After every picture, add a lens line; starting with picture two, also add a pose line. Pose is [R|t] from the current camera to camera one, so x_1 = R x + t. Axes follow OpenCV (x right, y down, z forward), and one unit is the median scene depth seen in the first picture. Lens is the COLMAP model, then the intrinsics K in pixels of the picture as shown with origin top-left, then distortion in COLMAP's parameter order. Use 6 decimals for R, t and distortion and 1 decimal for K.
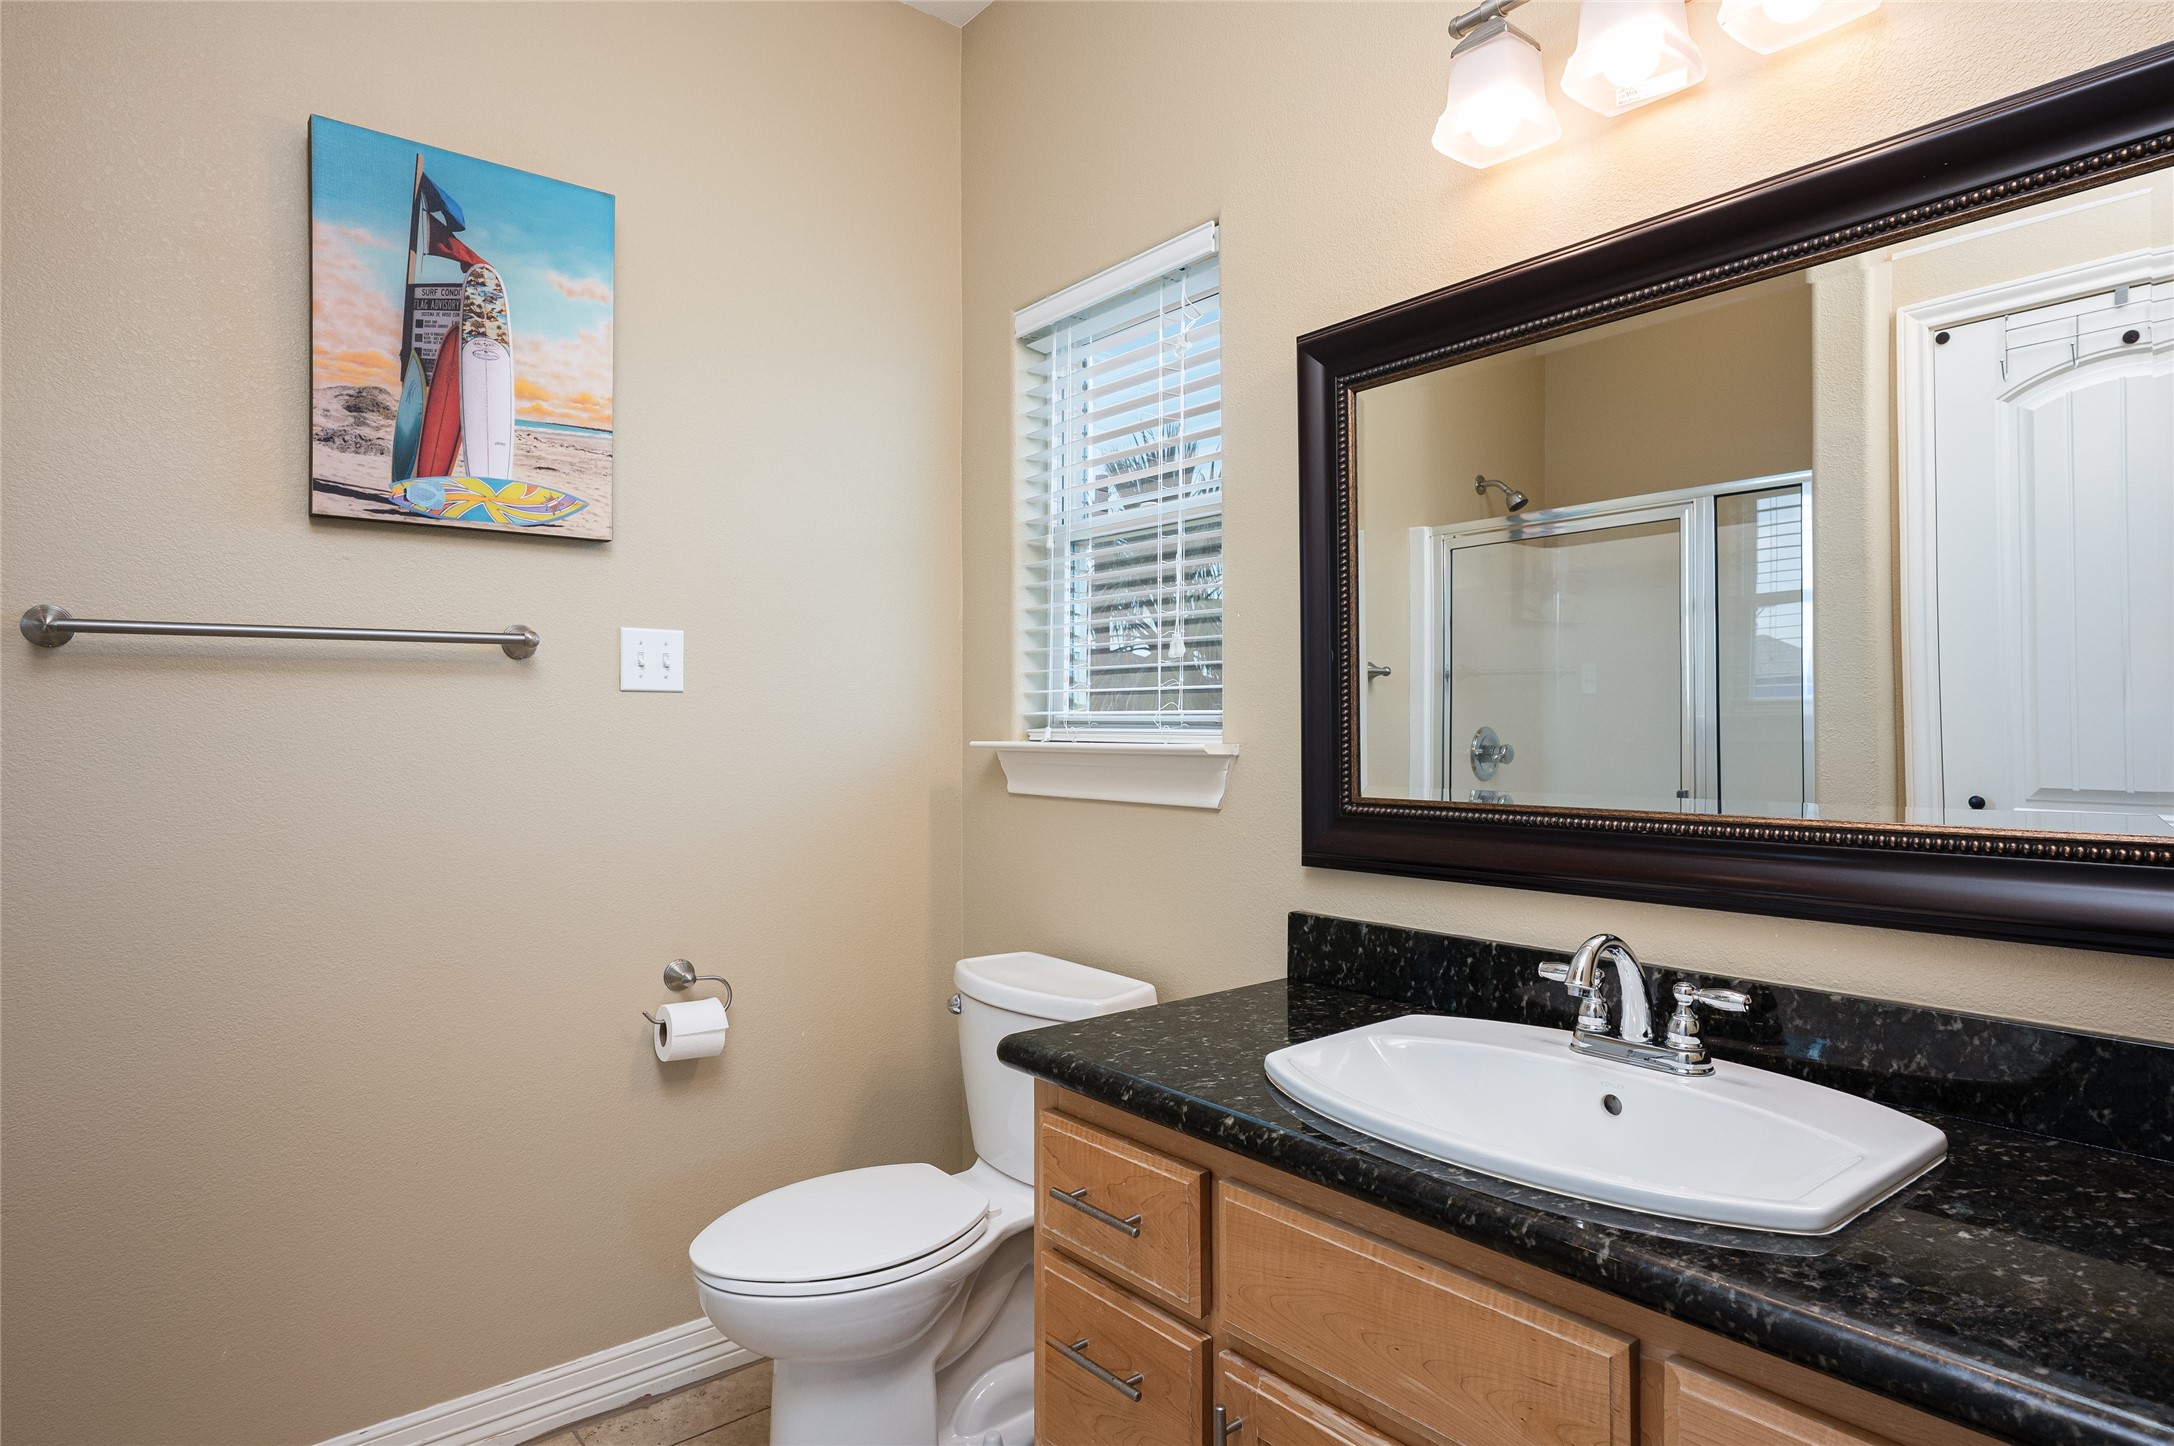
lens RADIAL K [[1253.5, 0, 1098.4], [0, 1253.5, 707.4], [0, 0, 1]] dist [0.001221, 0.000909]
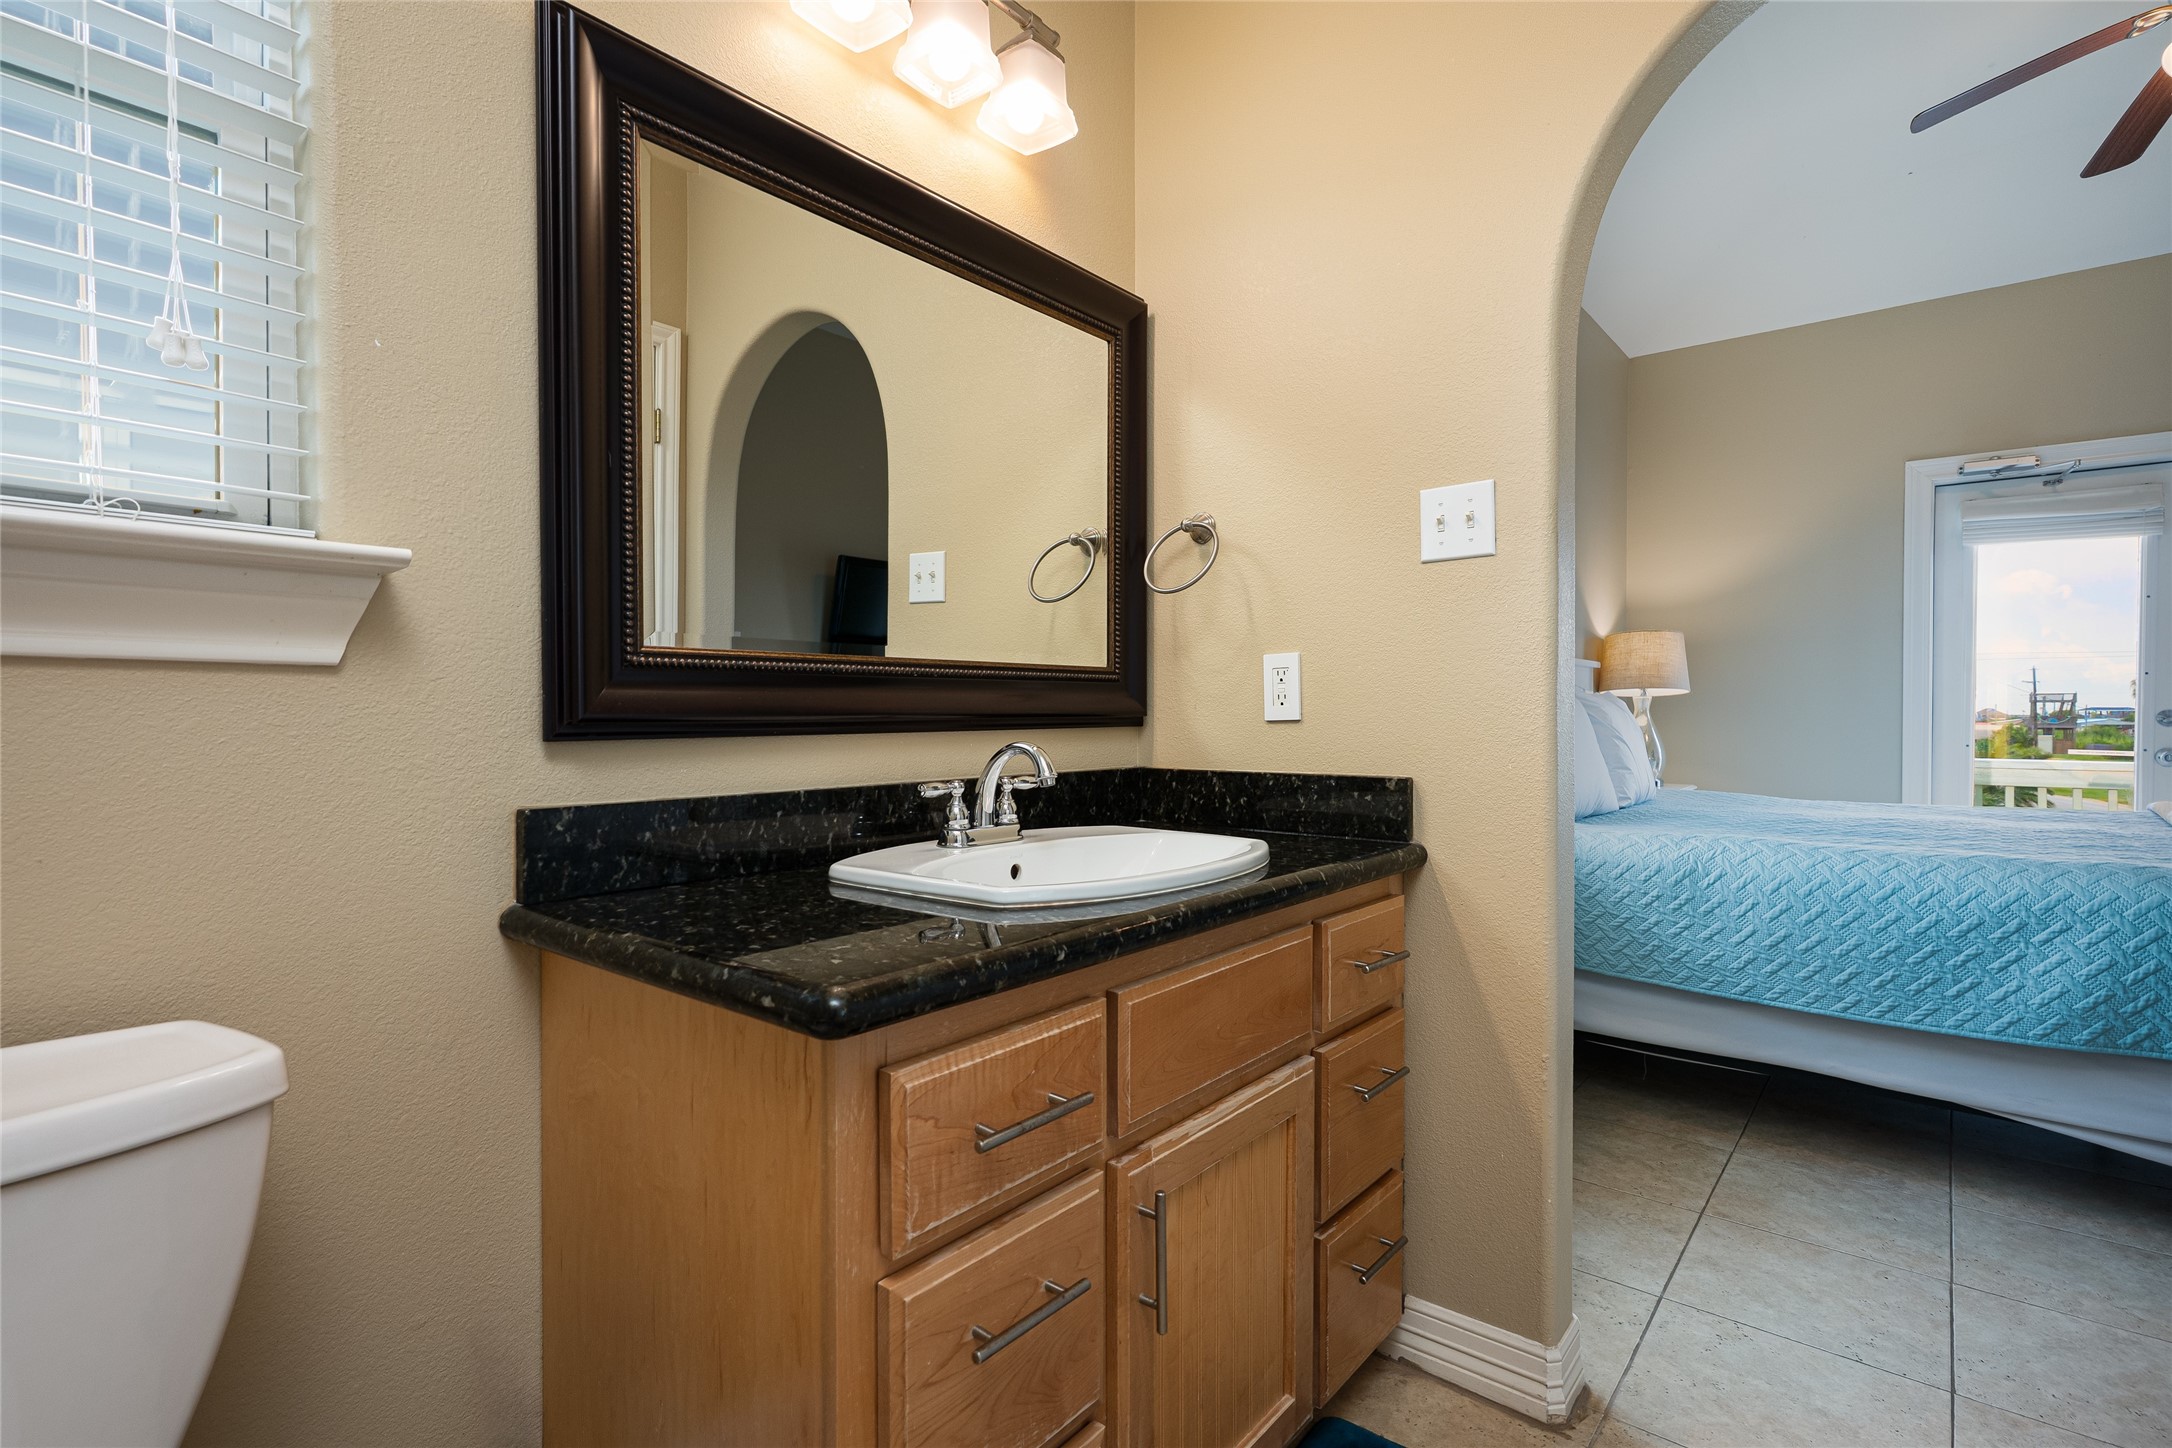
lens RADIAL K [[1044.6, 0, 1085.9], [0, 1044.6, 730.6], [0, 0, 1]] dist [-0.004156, 0.004580]
pose [[-0.211559, -0.012540, 0.977285, -0.549148], [-0.004875, 0.999919, 0.011775, 0.126829], [-0.977353, -0.002273, -0.211603, 0.941553]]
